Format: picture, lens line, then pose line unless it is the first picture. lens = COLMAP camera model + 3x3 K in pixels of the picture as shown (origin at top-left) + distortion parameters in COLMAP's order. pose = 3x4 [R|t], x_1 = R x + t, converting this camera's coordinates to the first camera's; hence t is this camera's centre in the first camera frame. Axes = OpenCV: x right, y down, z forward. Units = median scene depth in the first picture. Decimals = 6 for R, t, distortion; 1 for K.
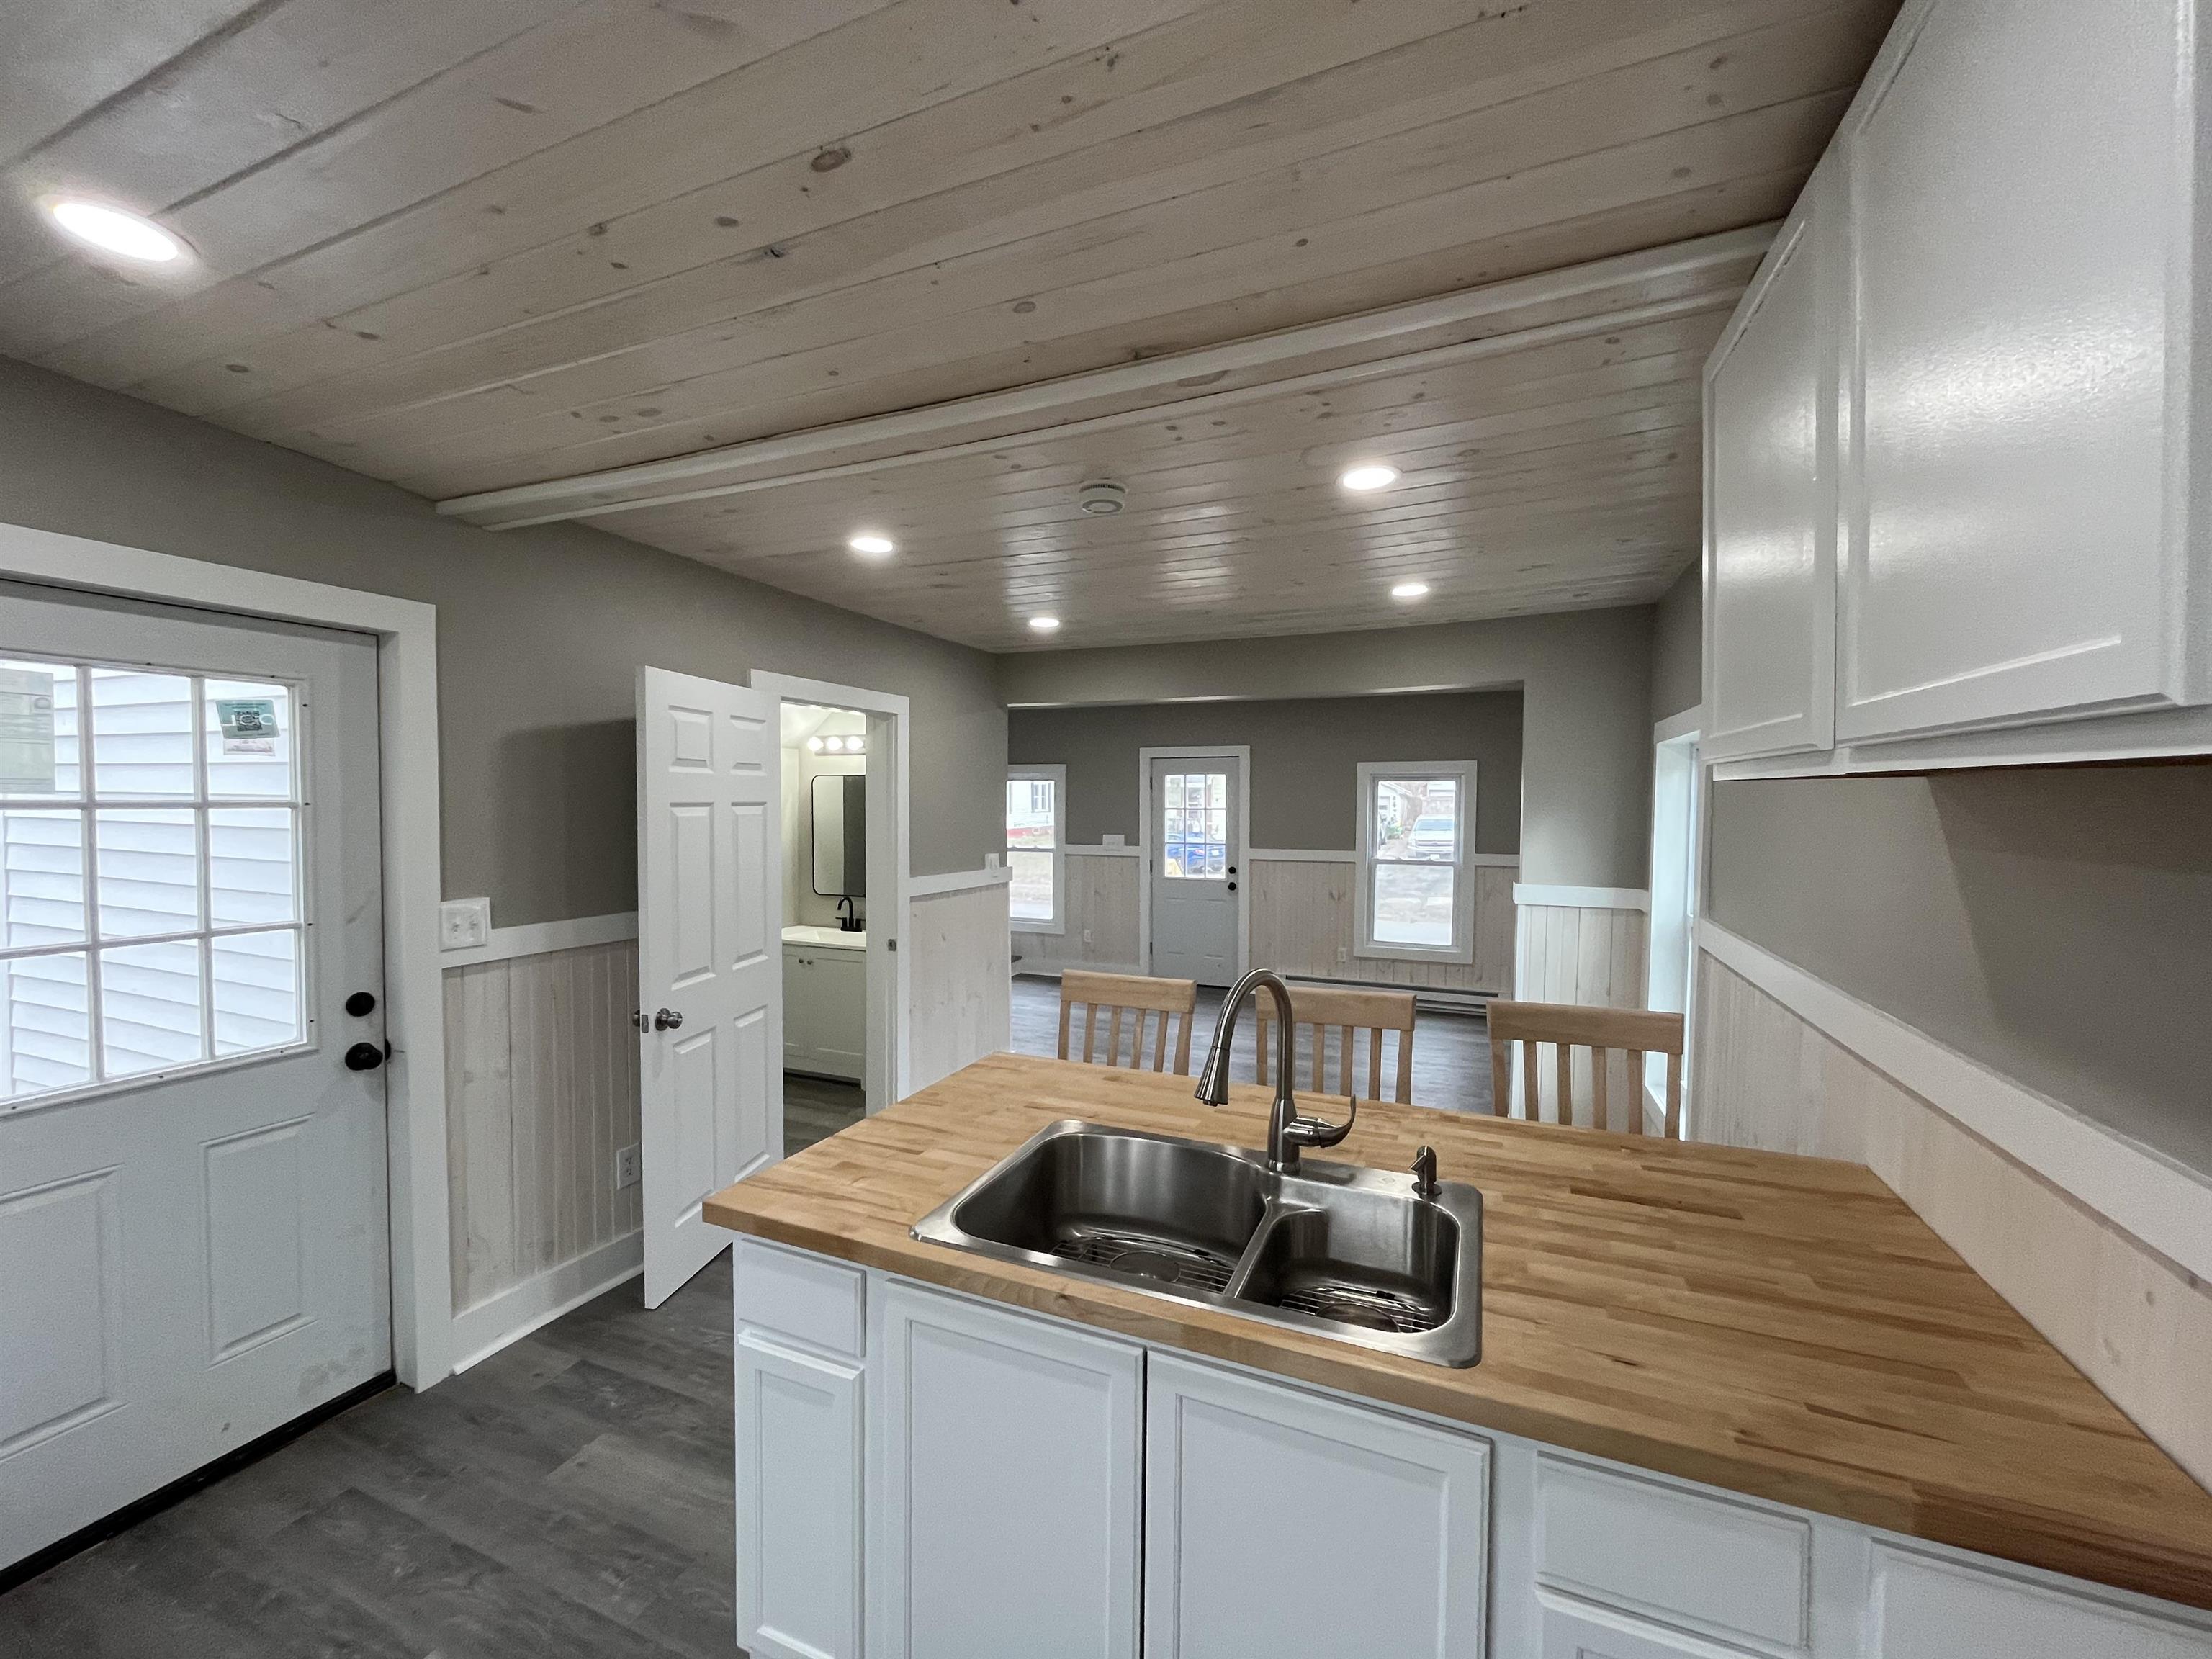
lens RADIAL K [[893.9, 0, 1106.0], [0, 893.9, 829.5], [0, 0, 1]] dist [-0.001087, -0.000218]
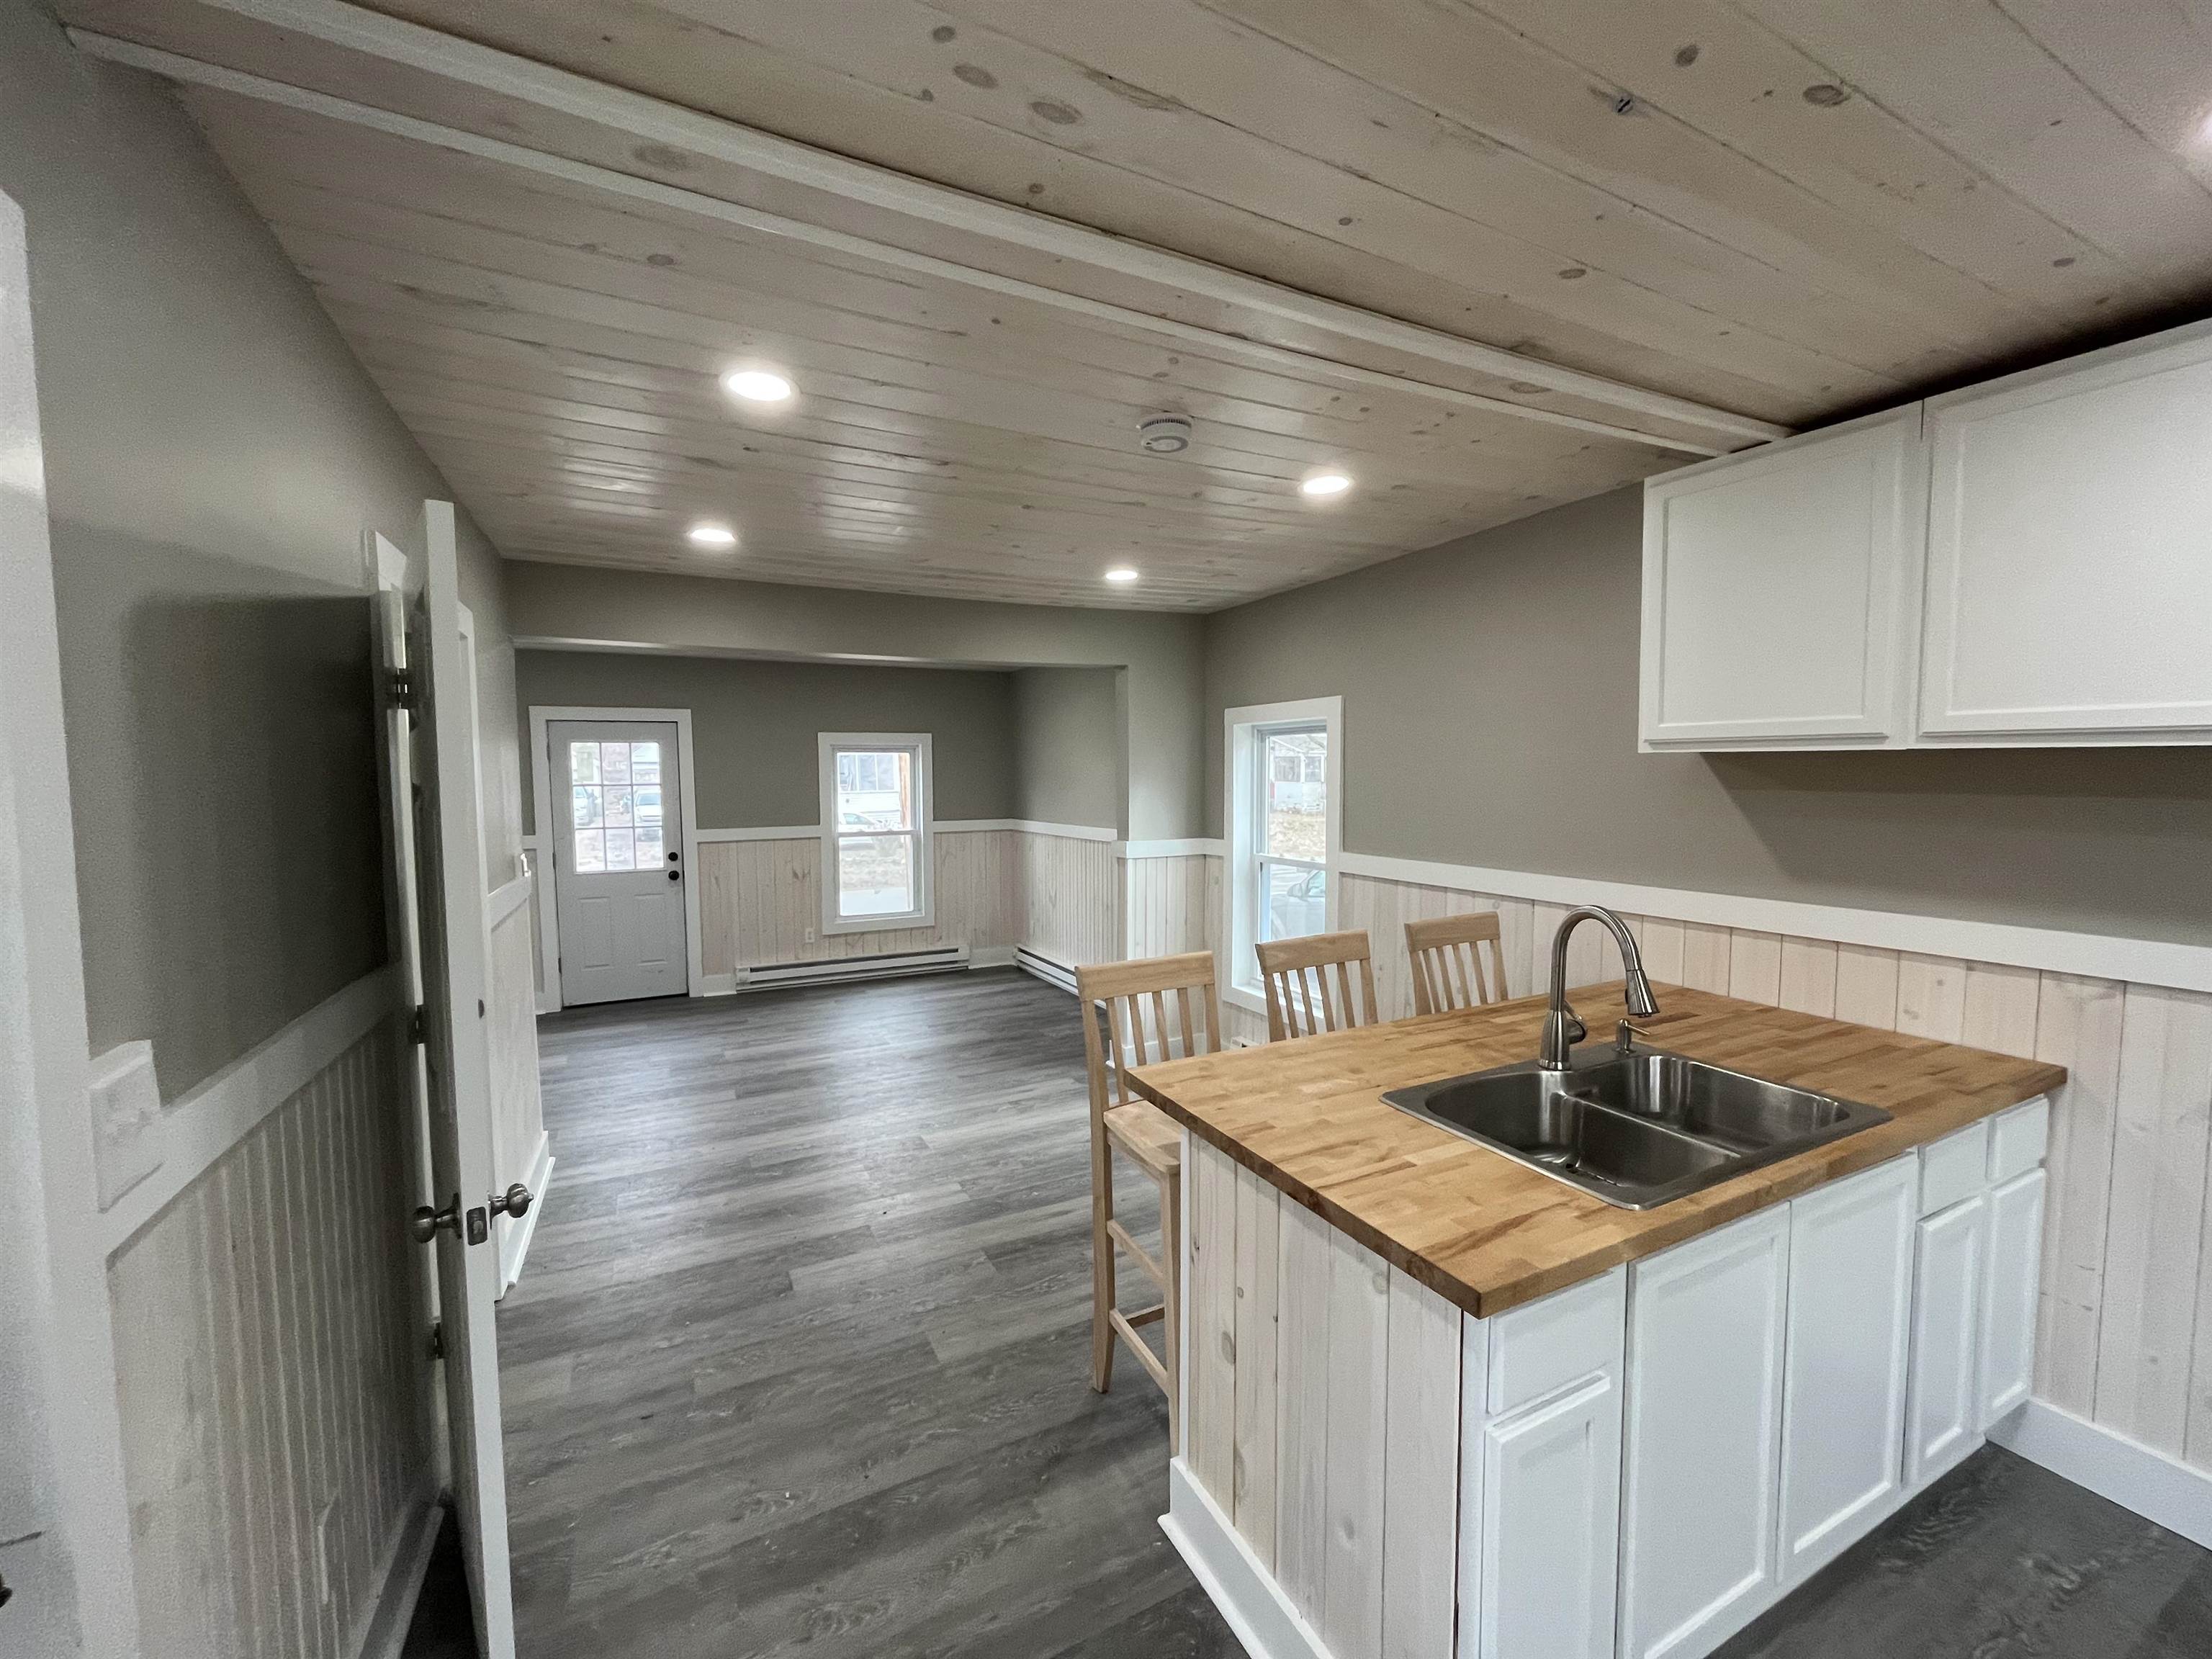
lens RADIAL K [[886.4, 0, 1106.0], [0, 886.4, 829.5], [0, 0, 1]] dist [-0.006065, 0.000028]
pose [[0.645740, -0.057693, 0.761374, -0.439154], [0.033939, 0.998325, 0.046864, -0.009934], [-0.762802, -0.004421, 0.646617, 0.273503]]
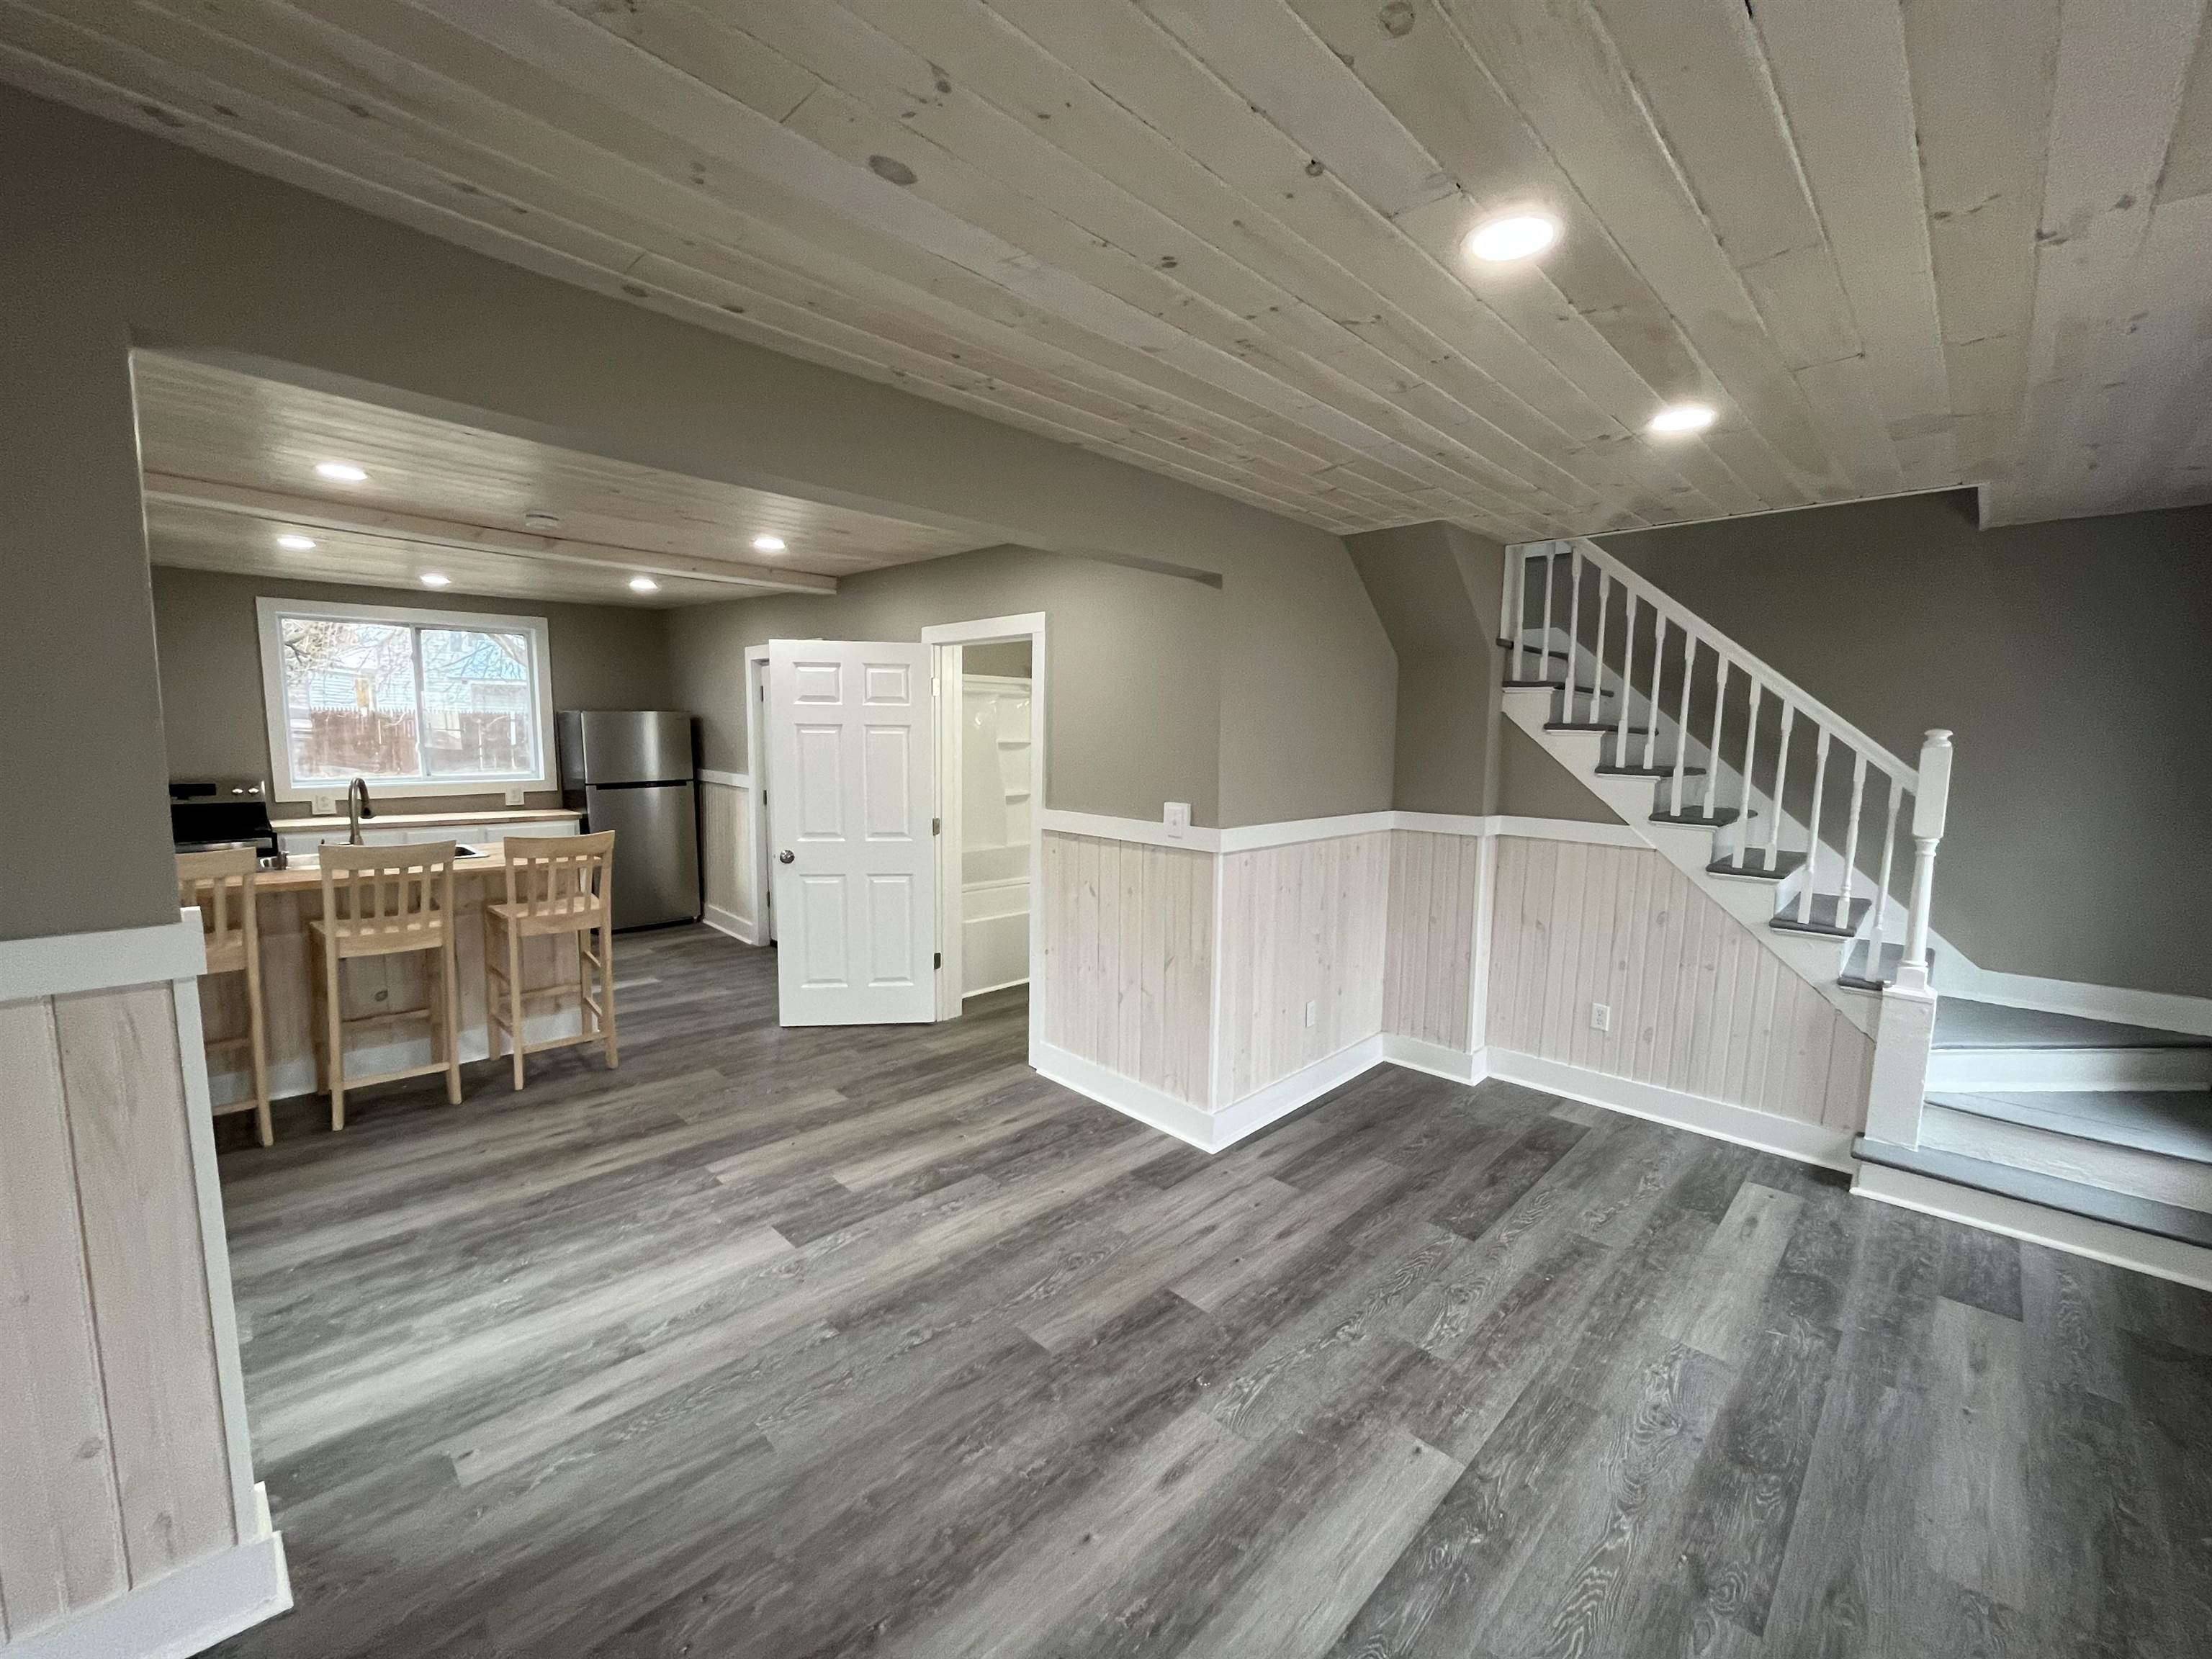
lens RADIAL K [[886.4, 0, 1106.0], [0, 886.4, 829.5], [0, 0, 1]] dist [-0.006065, 0.000028]
pose [[-0.377633, 0.092783, -0.921295, 0.643611], [-0.046137, 0.991846, 0.118799, -0.038647], [0.924805, 0.087368, -0.370273, 1.490278]]
